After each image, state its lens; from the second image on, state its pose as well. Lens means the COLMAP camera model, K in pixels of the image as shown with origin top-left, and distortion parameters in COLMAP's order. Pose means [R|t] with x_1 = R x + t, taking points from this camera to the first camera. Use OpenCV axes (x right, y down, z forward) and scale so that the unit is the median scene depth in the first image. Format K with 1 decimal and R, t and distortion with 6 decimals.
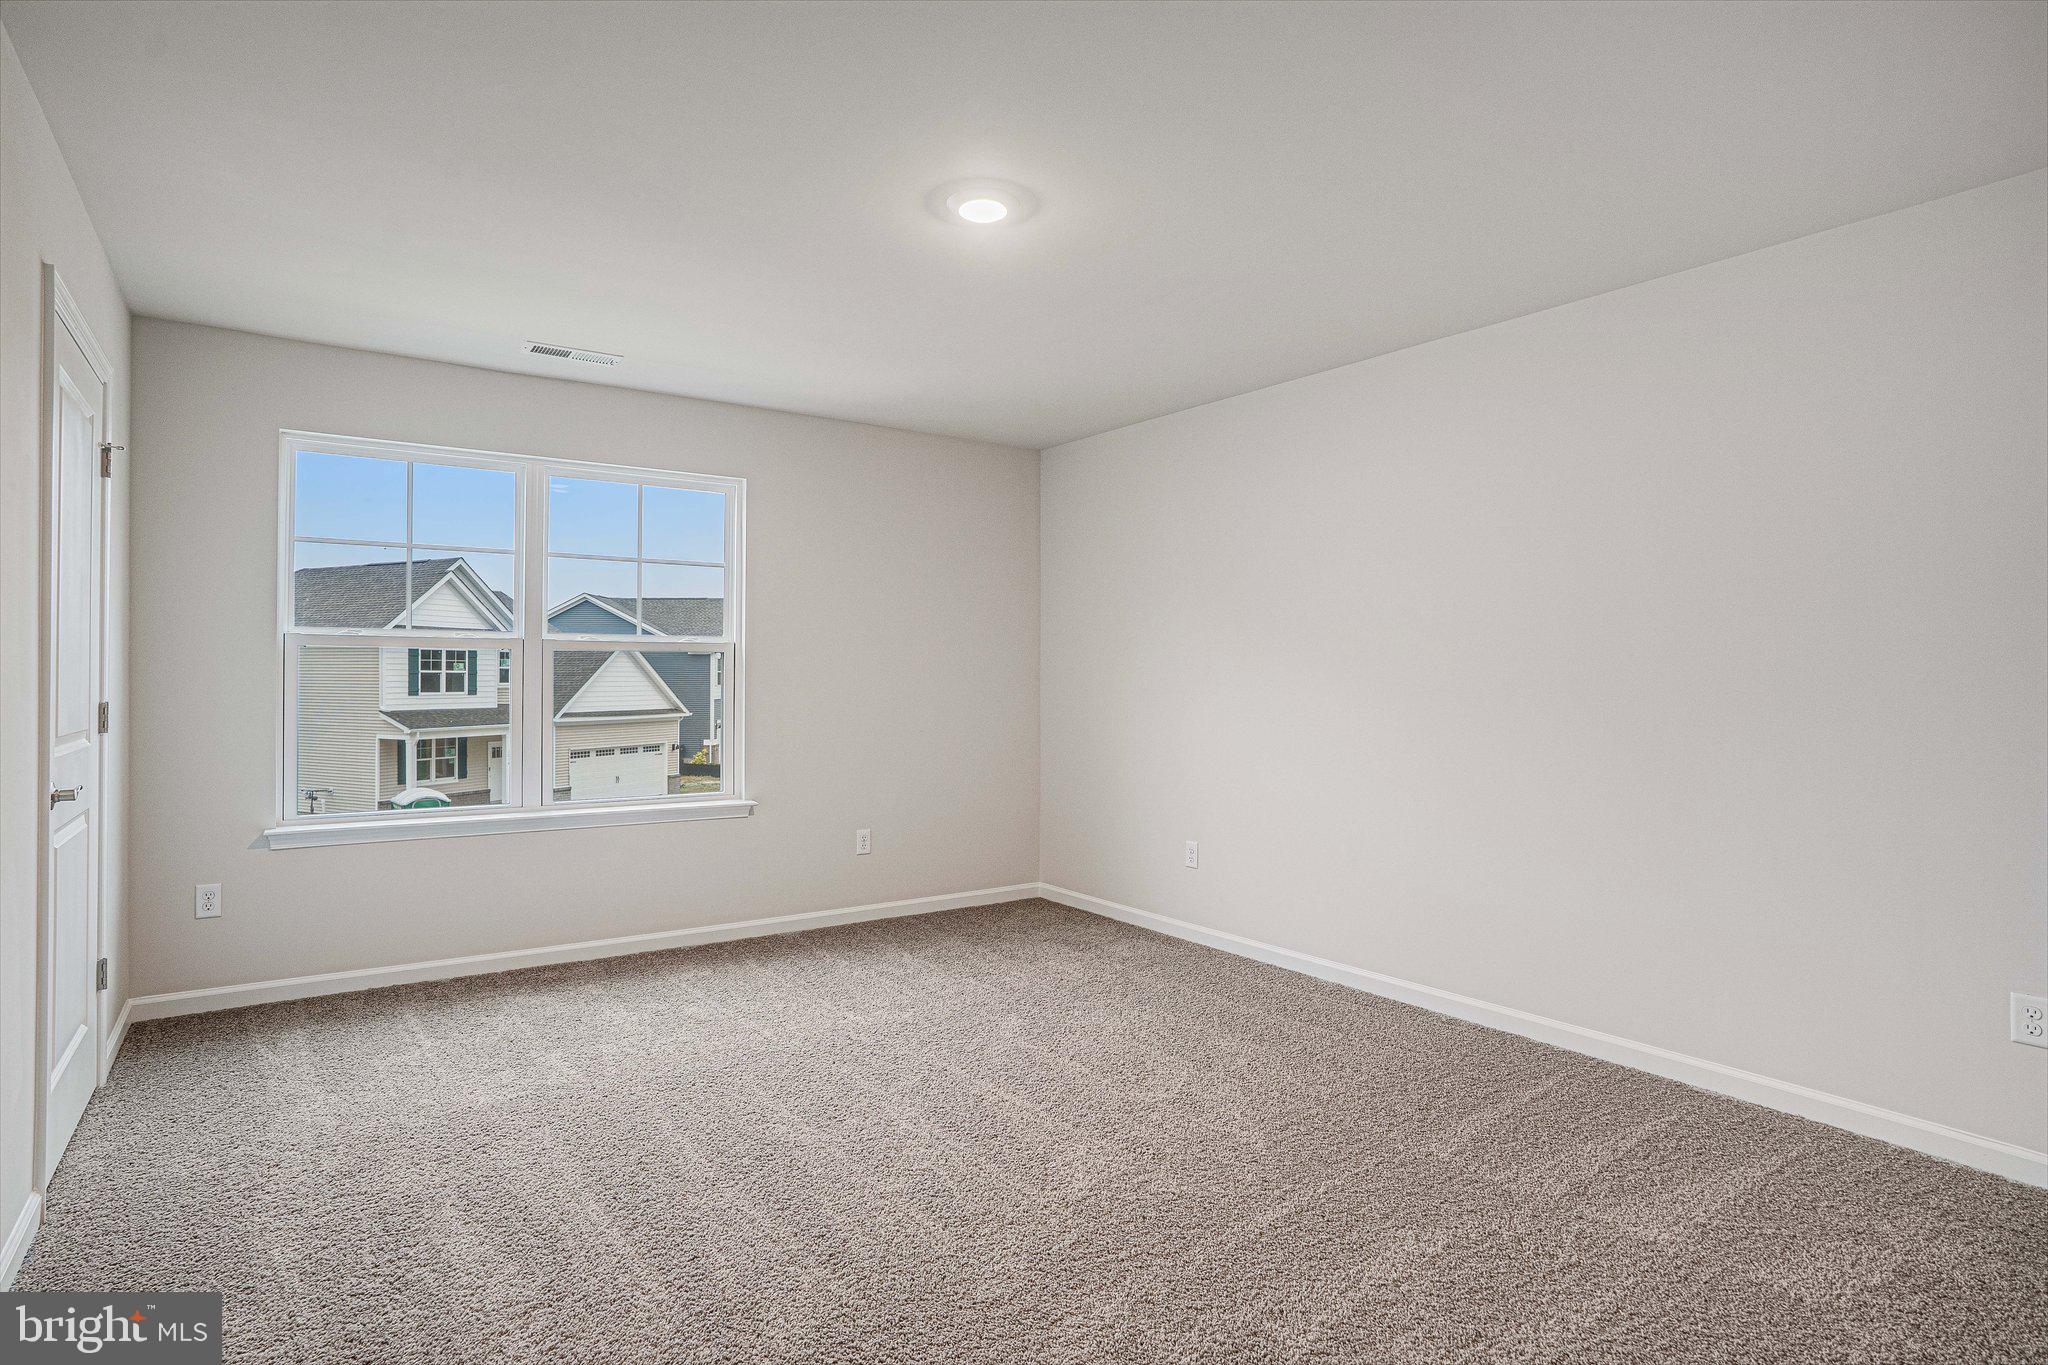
lens RADIAL K [[1085.4, 0, 1026.3], [0, 1085.4, 686.2], [0, 0, 1]] dist [-0.018938, 0.000869]
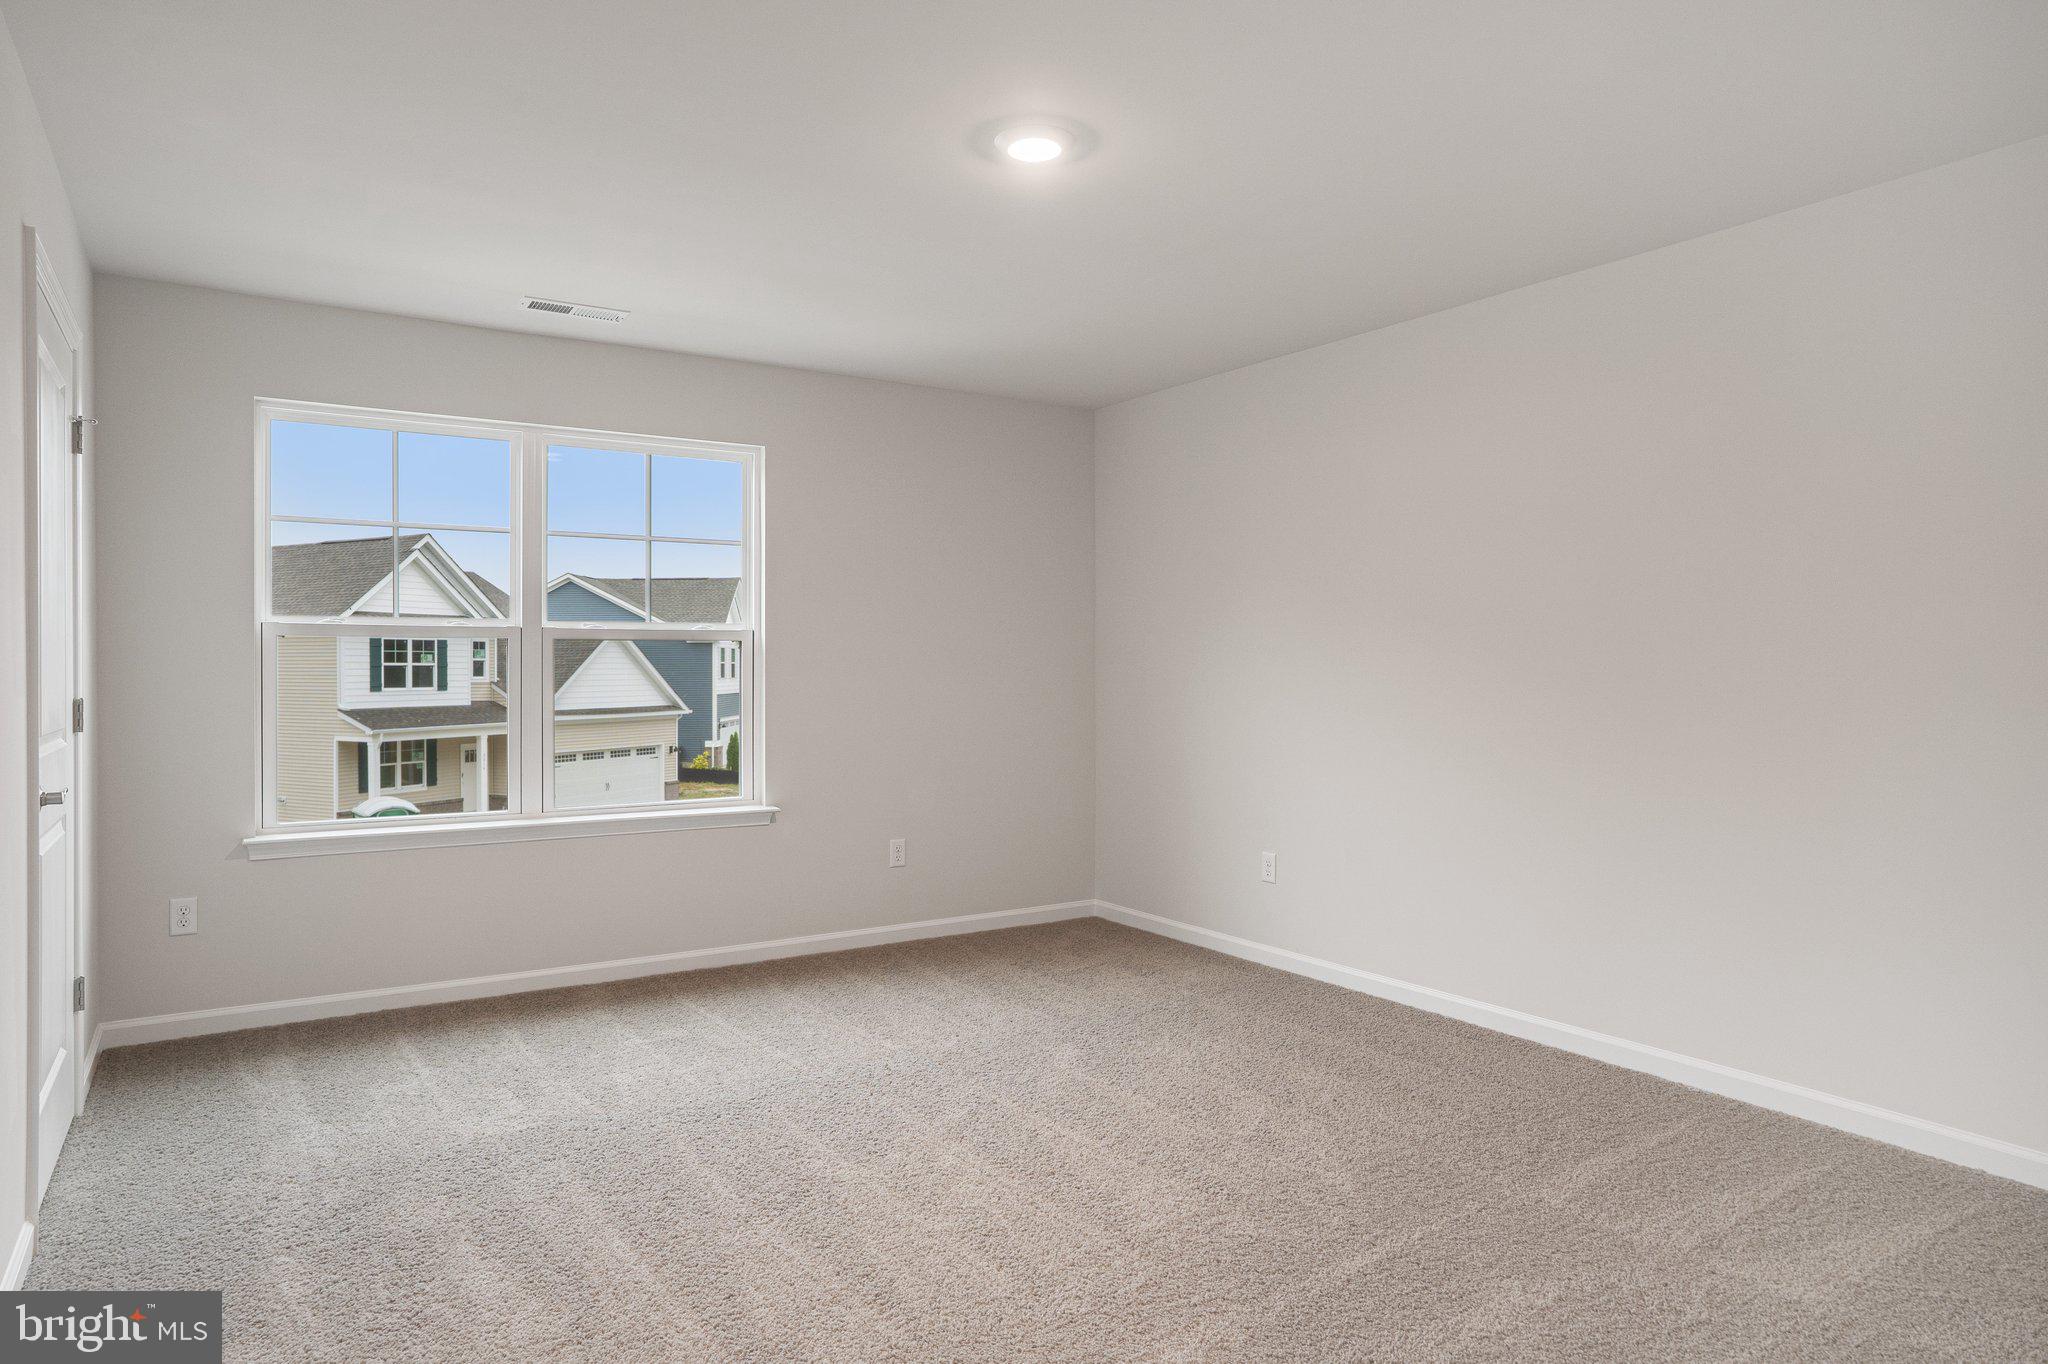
lens RADIAL K [[1257.8, 0, 1019.8], [0, 1257.8, 682.8], [0, 0, 1]] dist [-0.002512, 0.003899]
pose [[0.999064, -0.003727, -0.043085, -0.008562], [0.003879, 0.999987, 0.003449, 0.000989], [0.043072, -0.003613, 0.999065, -0.050947]]
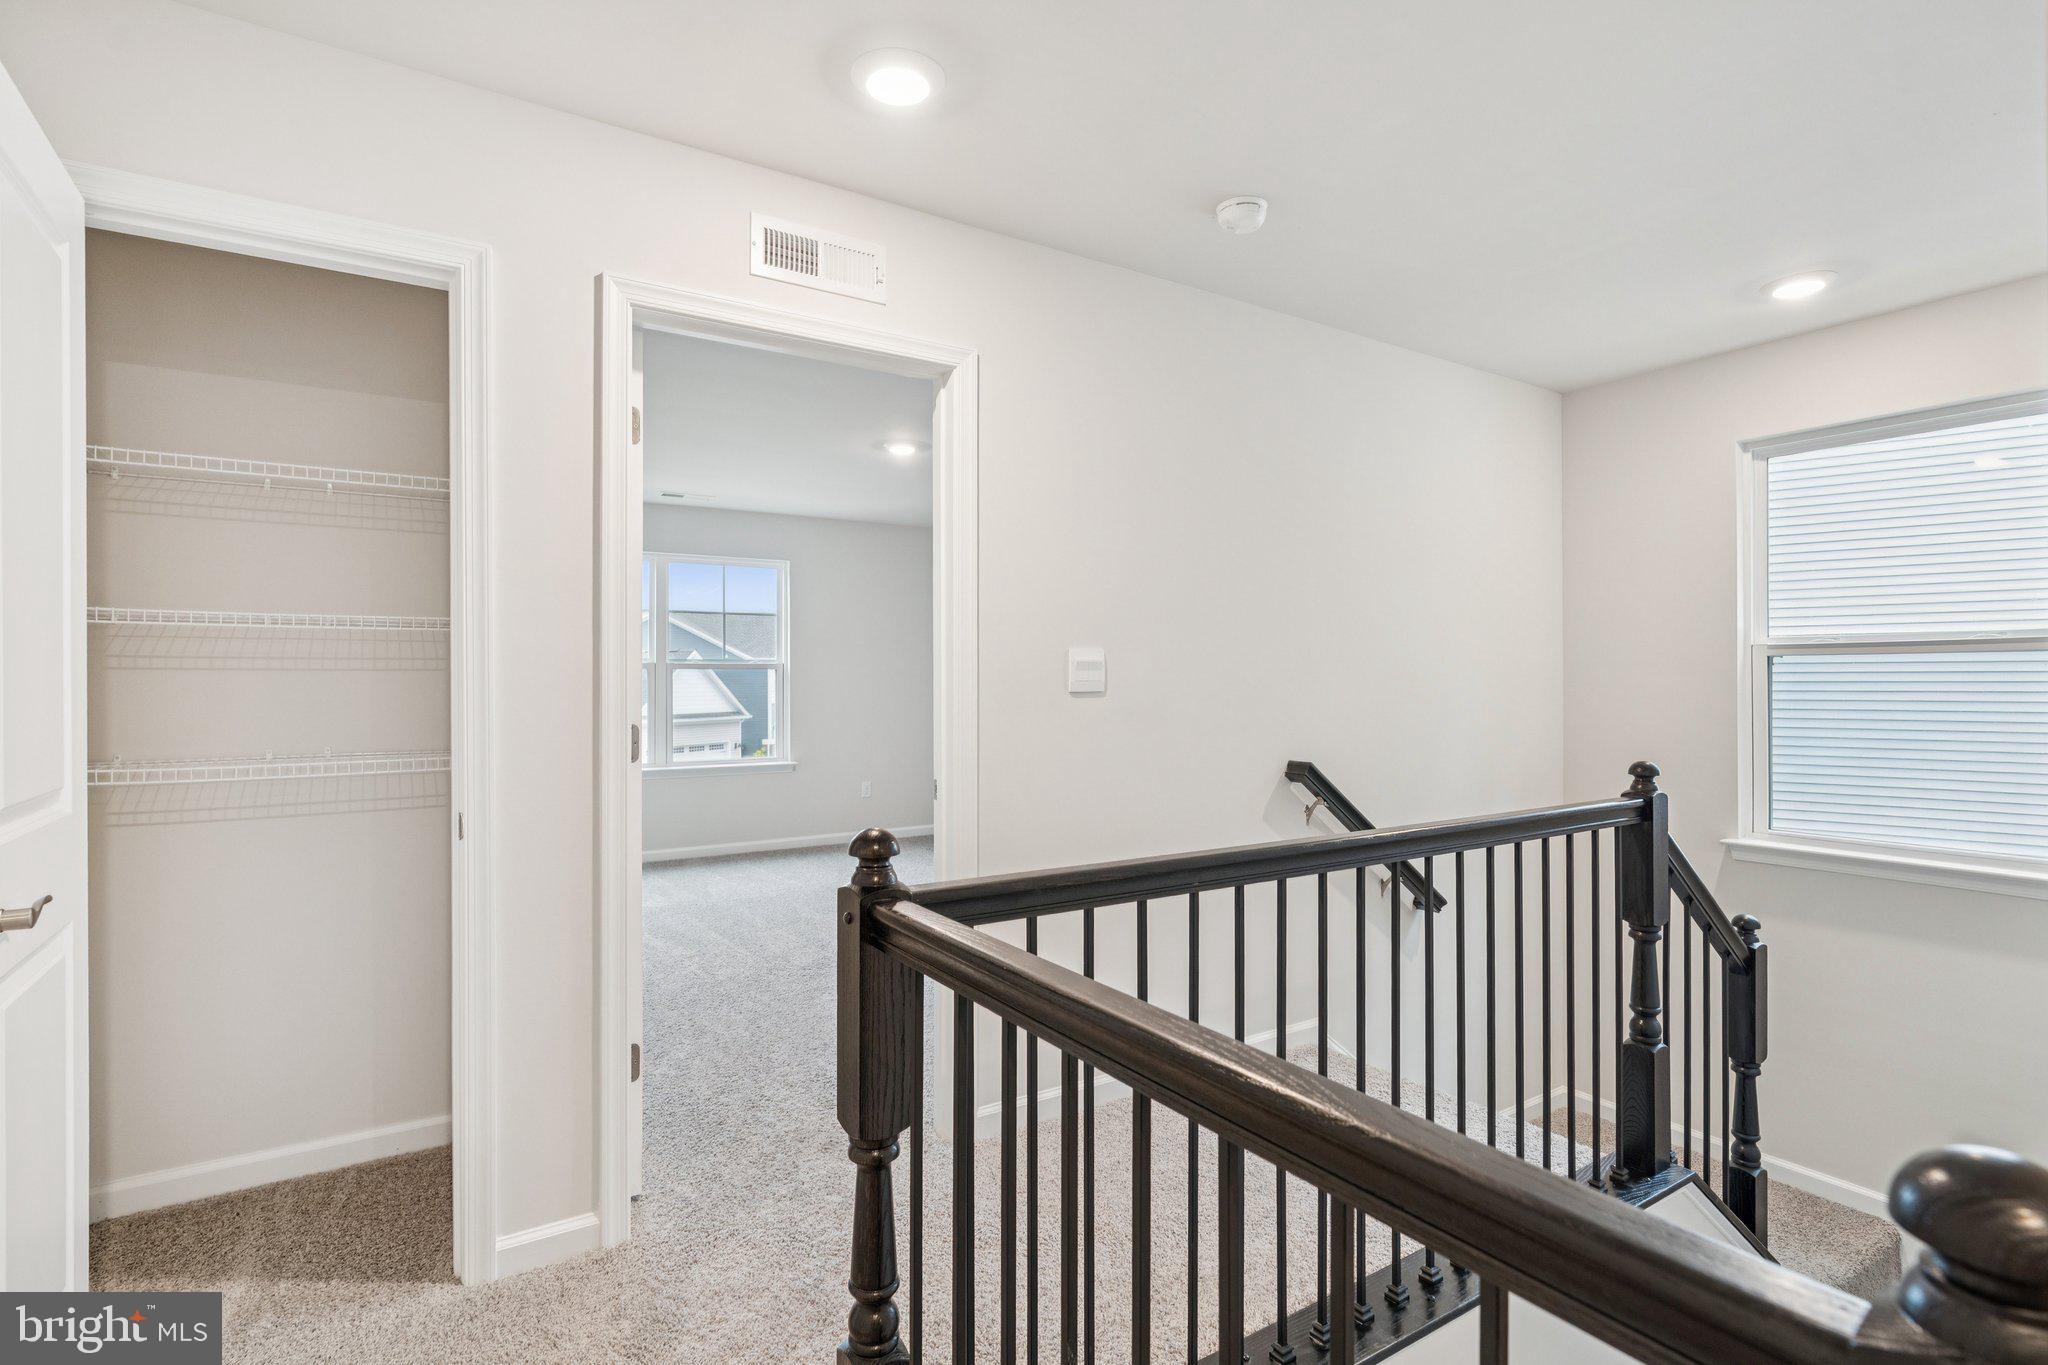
lens RADIAL K [[999.6, 0, 1026.0], [0, 999.6, 689.3], [0, 0, 1]] dist [-0.001940, 0.000703]
pose [[0.999508, -0.004567, -0.031036, 0.239348], [0.004529, 0.999989, -0.001305, 0.003070], [0.031041, 0.001163, 0.999517, -0.823036]]
